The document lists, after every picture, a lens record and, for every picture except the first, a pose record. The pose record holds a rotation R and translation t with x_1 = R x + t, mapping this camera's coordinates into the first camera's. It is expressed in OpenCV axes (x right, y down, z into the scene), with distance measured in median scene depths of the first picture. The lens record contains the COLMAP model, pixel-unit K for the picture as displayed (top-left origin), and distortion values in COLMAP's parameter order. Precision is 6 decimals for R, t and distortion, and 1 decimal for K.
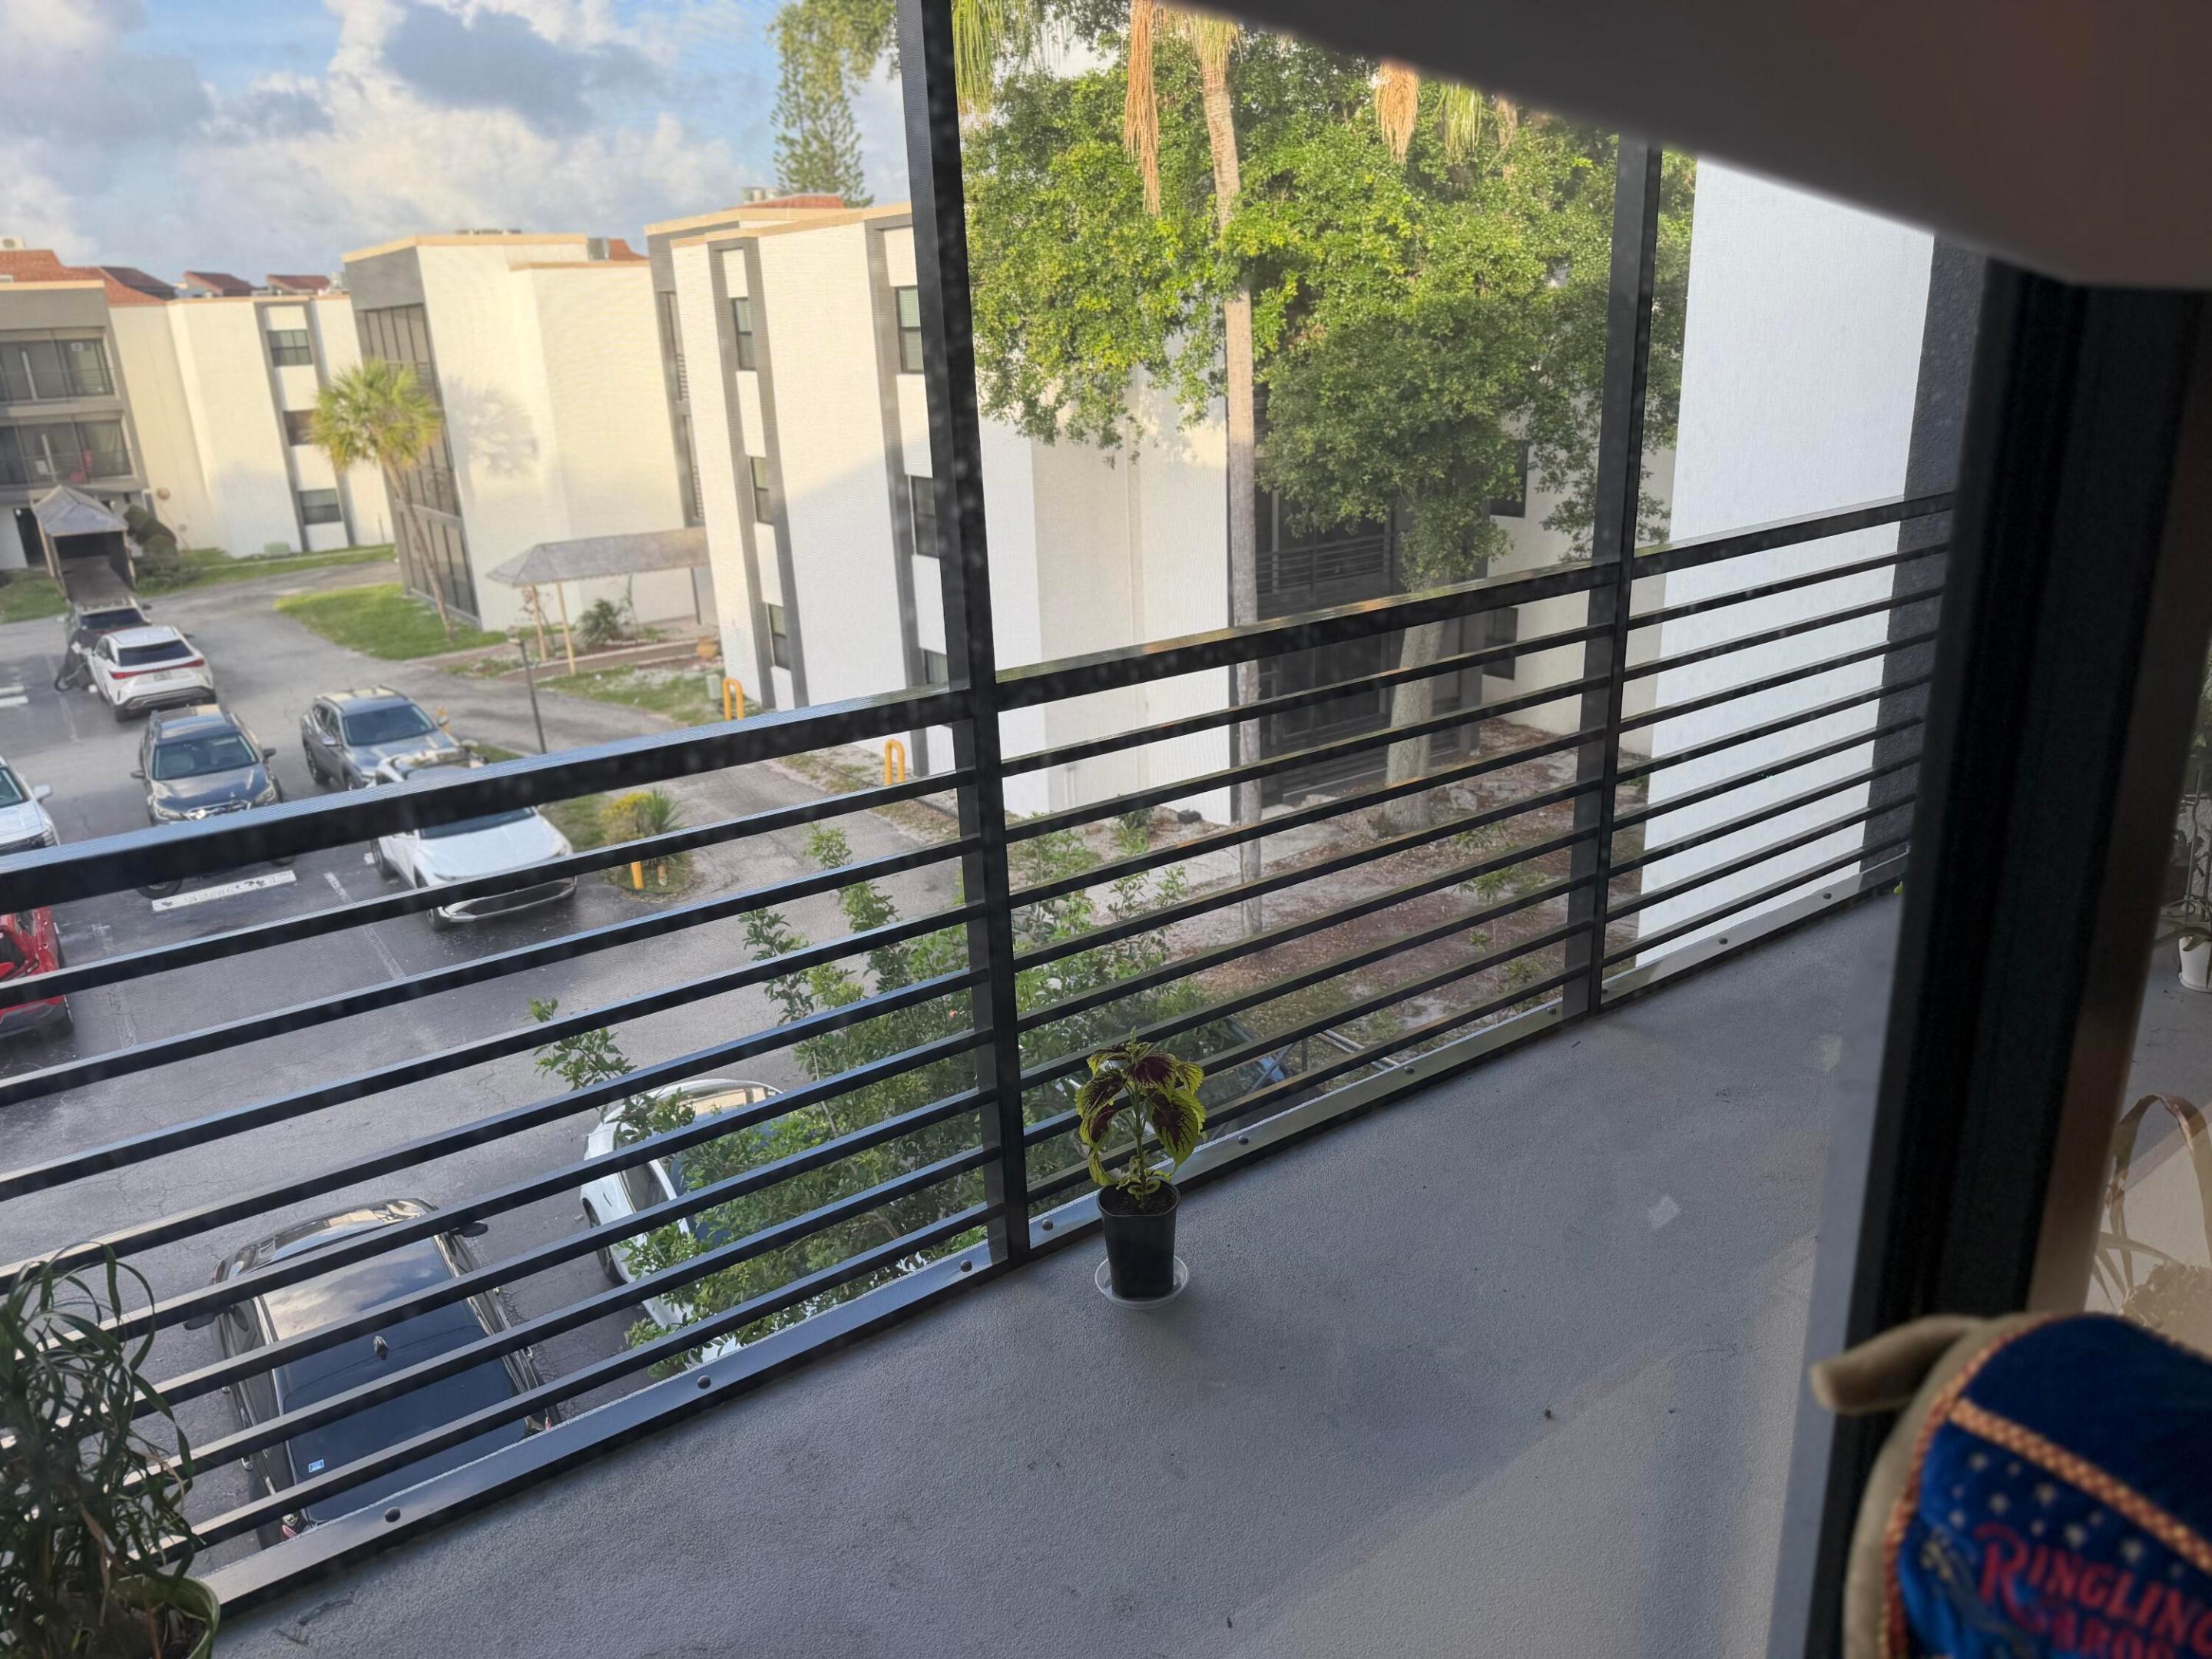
lens RADIAL K [[1558.1, 0, 1125.3], [0, 1558.1, 841.9], [0, 0, 1]] dist [0.041534, -0.052178]
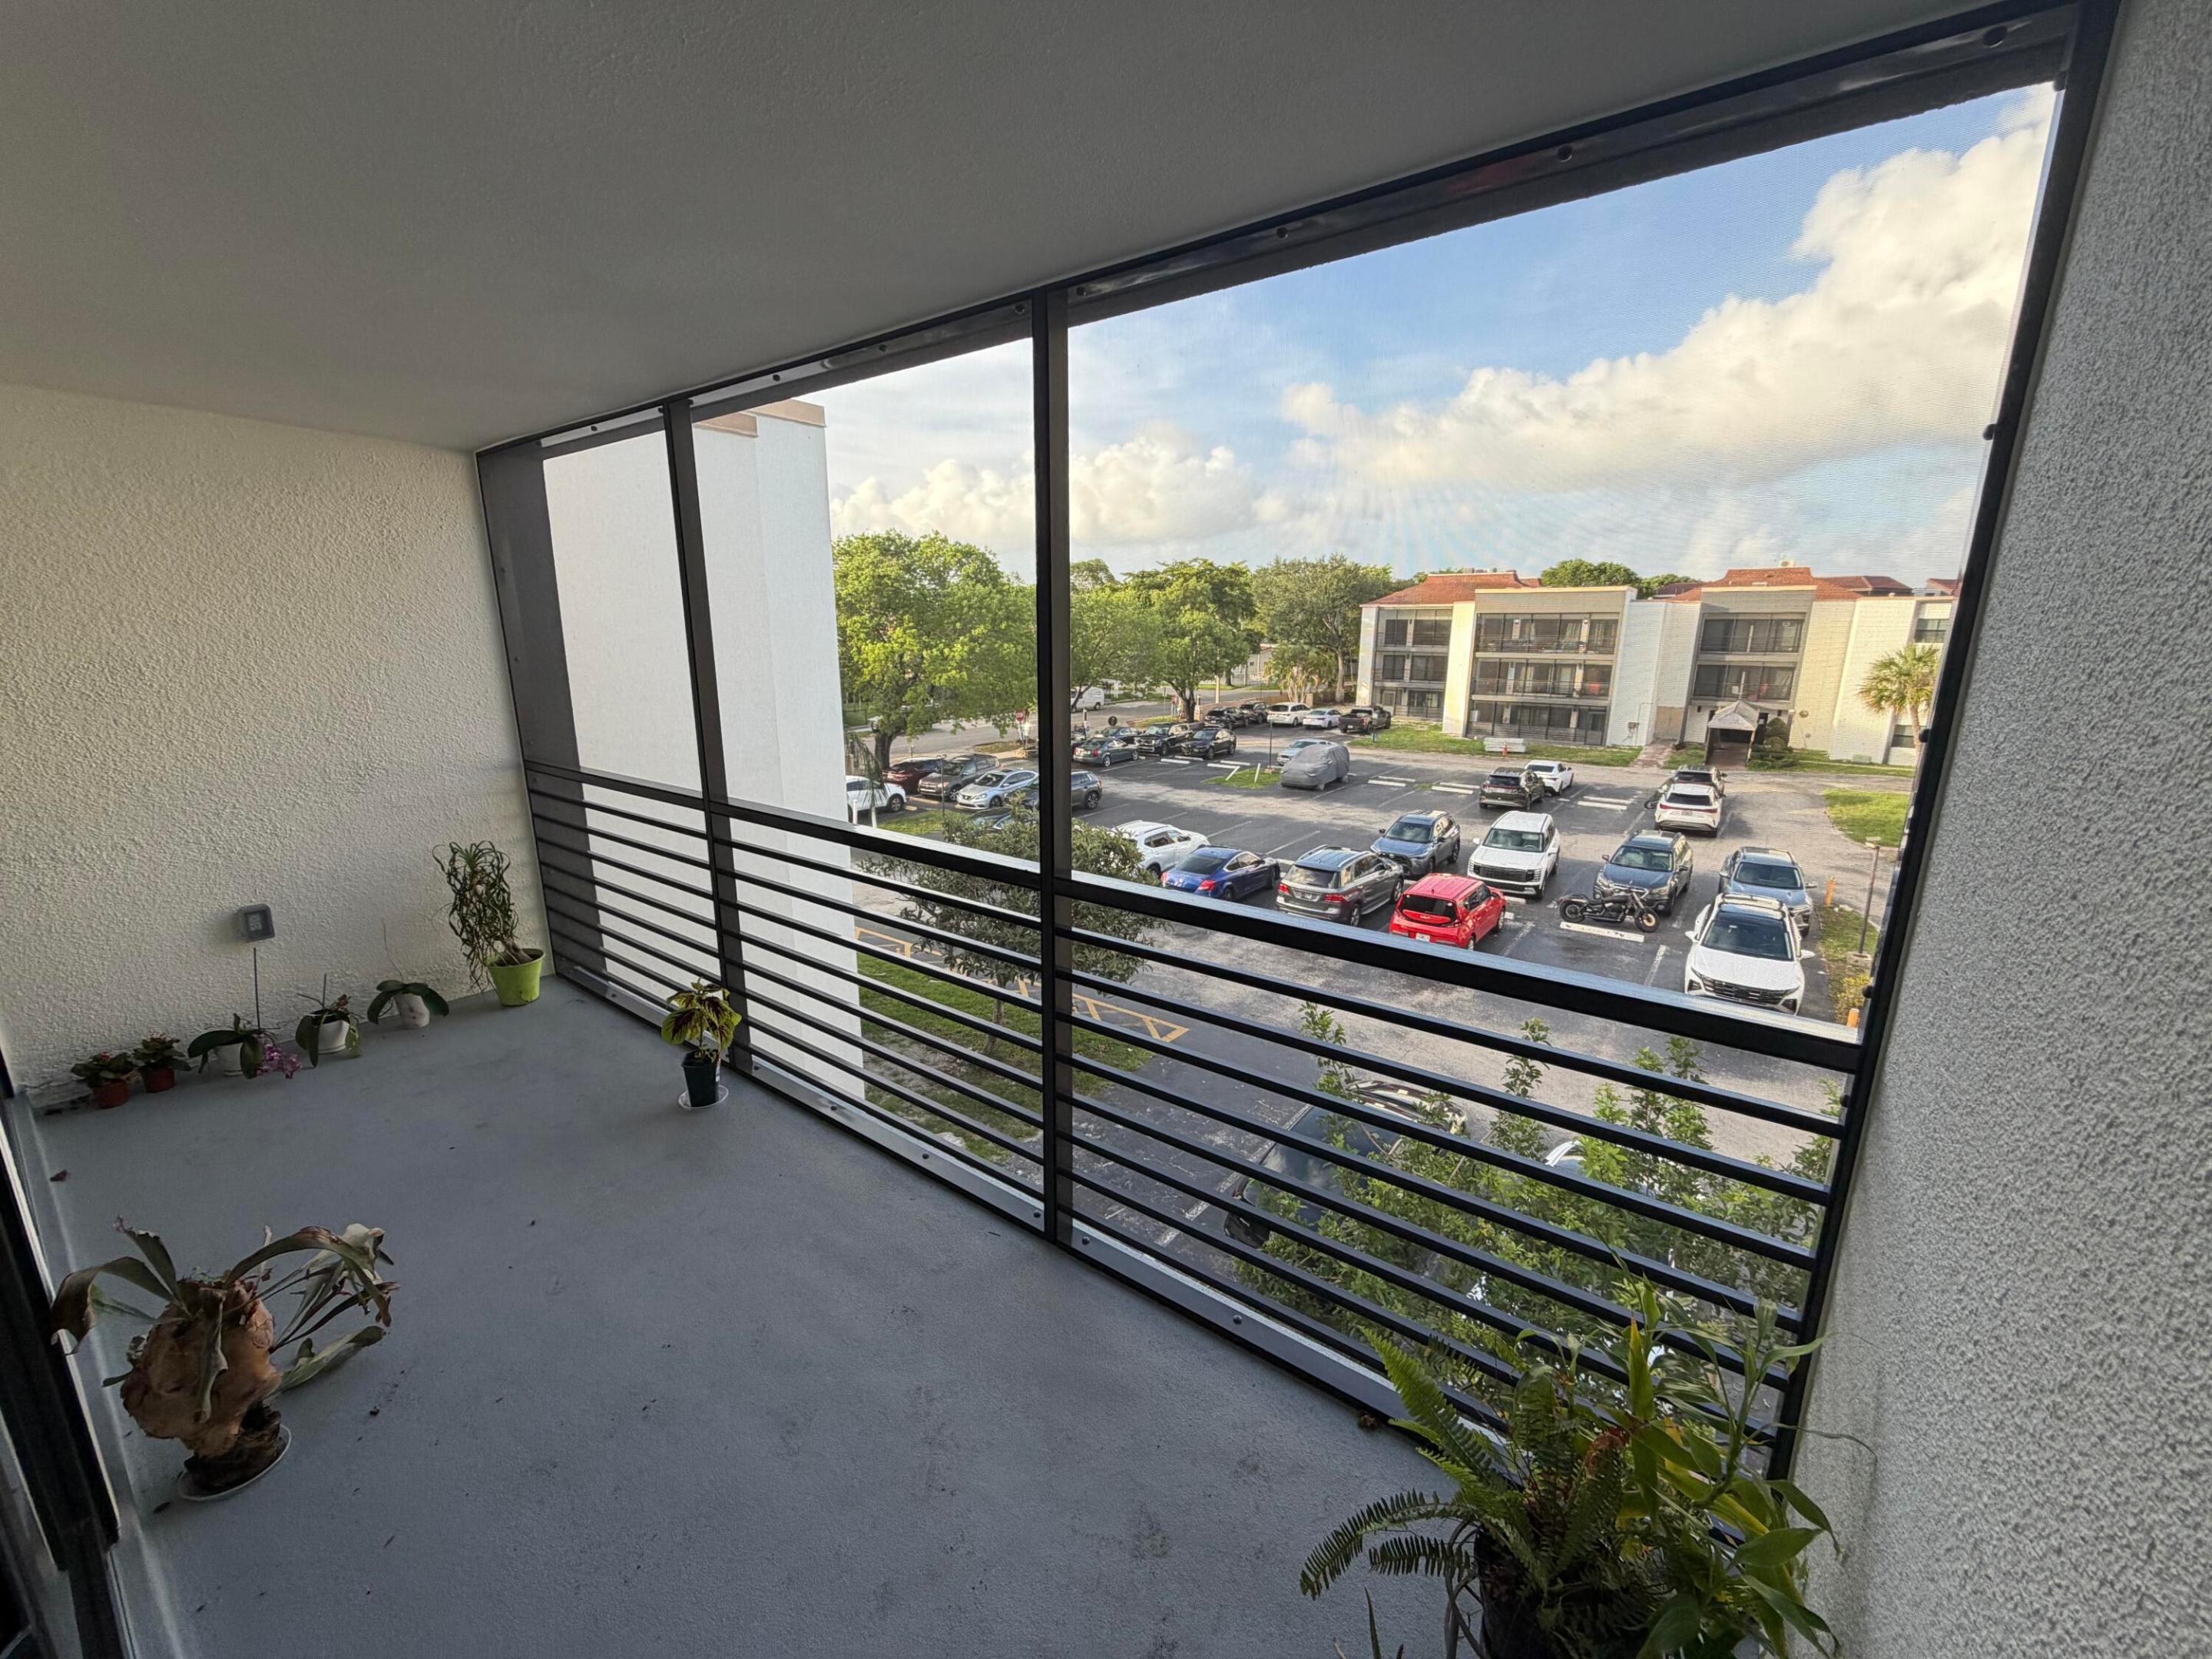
lens RADIAL K [[883.5, 0, 1099.9], [0, 883.5, 828.5], [0, 0, 1]] dist [0.000635, -0.000273]
pose [[0.282170, 0.255352, -0.924757, 0.102207], [-0.321743, 0.933290, 0.159535, -0.036271], [0.903804, 0.252518, 0.345504, 0.085740]]
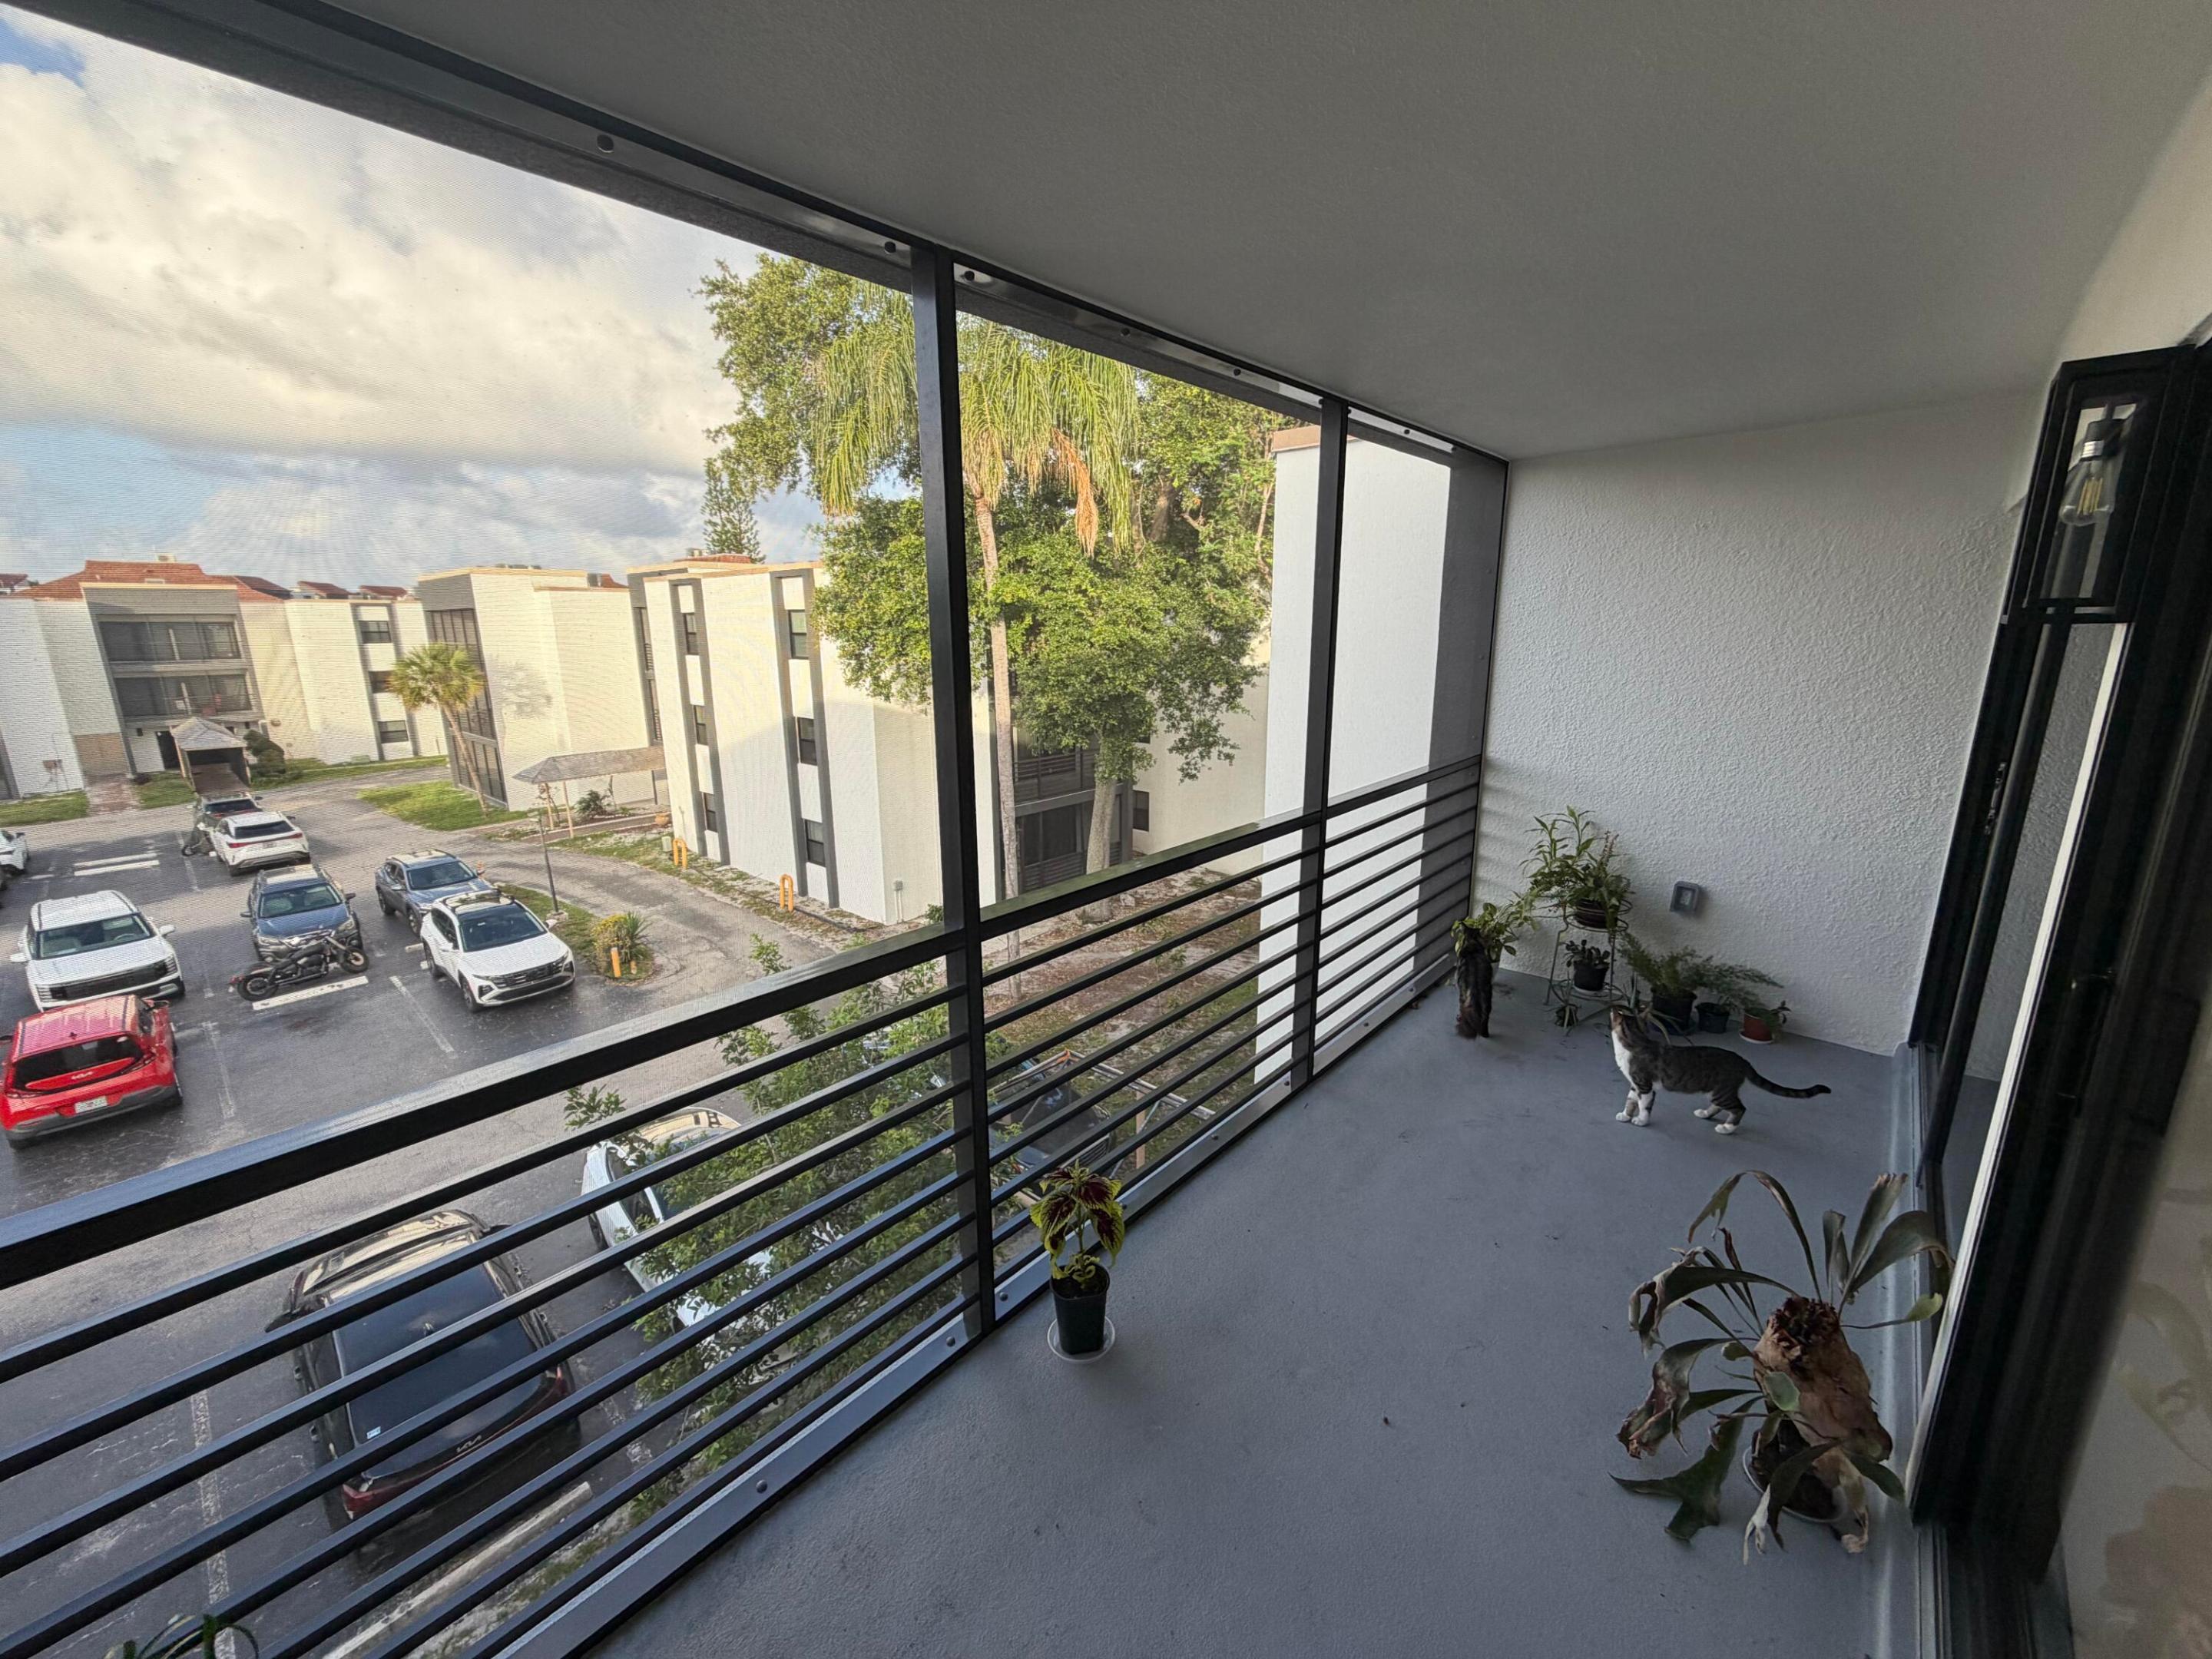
lens RADIAL K [[880.4, 0, 1110.0], [0, 880.4, 827.0], [0, 0, 1]] dist [-0.000335, 0.000303]
pose [[0.976584, -0.016697, 0.214487, -0.011209], [0.038817, 0.994297, -0.099334, -0.008286], [-0.211606, 0.105334, 0.971662, 0.015357]]
